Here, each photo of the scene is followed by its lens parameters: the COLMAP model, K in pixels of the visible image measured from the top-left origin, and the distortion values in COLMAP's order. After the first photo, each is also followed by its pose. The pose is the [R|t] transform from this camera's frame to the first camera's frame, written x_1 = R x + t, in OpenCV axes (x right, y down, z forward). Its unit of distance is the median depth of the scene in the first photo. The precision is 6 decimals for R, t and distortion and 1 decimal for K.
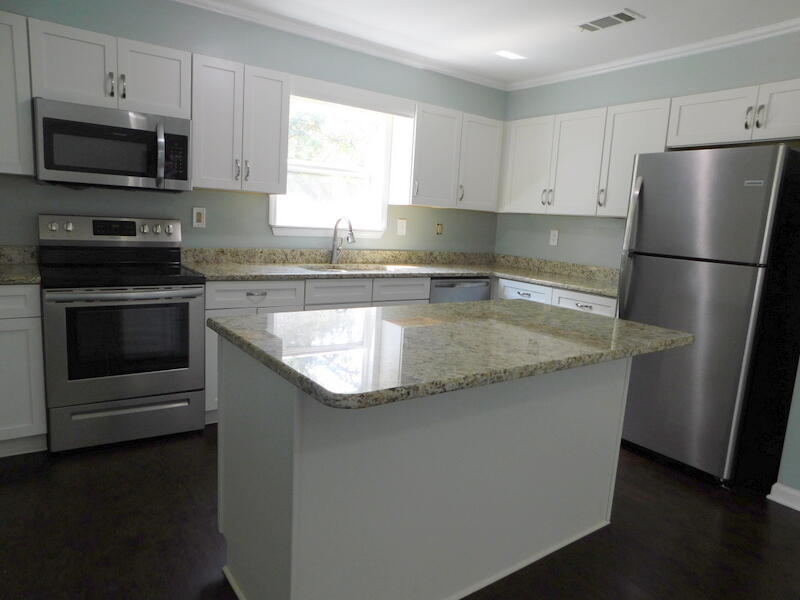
lens RADIAL K [[526.0, 0, 399.7], [0, 526.0, 297.9], [0, 0, 1]] dist [-0.060542, 0.031210]
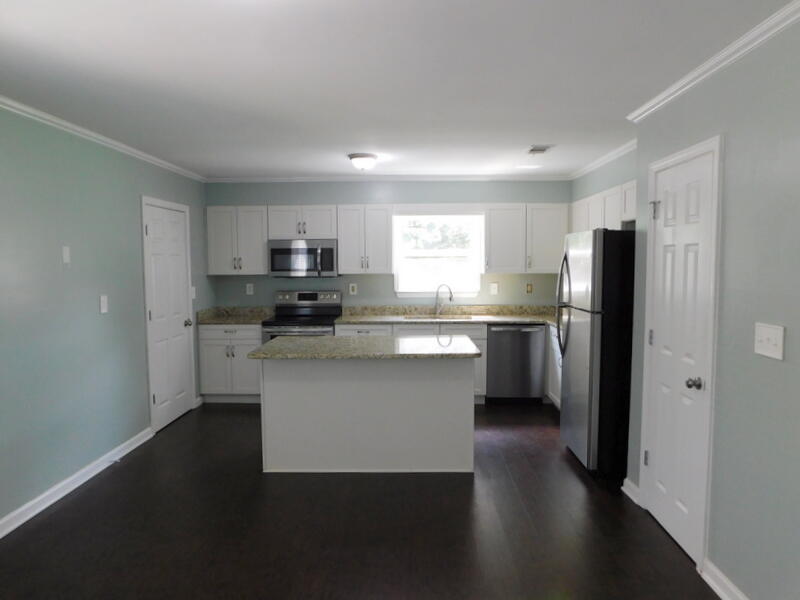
lens RADIAL K [[526.0, 0, 397.0], [0, 526.0, 302.0], [0, 0, 1]] dist [-0.060542, 0.031210]
pose [[0.802670, -0.022012, -0.596017, 0.769178], [-0.034927, 0.995869, -0.083817, 0.032628], [0.595399, 0.088095, 0.798586, -0.320715]]
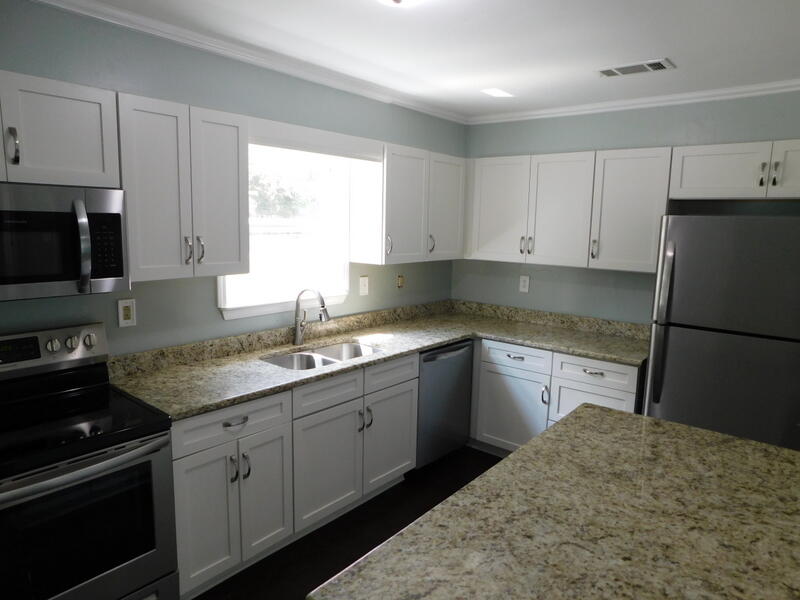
lens RADIAL K [[526.0, 0, 399.4], [0, 526.0, 297.1], [0, 0, 1]] dist [-0.060542, 0.031210]
pose [[0.963558, -0.076586, 0.256302, -0.196628], [0.075529, 0.997046, 0.013981, -0.152183], [-0.256616, 0.005887, 0.966496, 0.201258]]
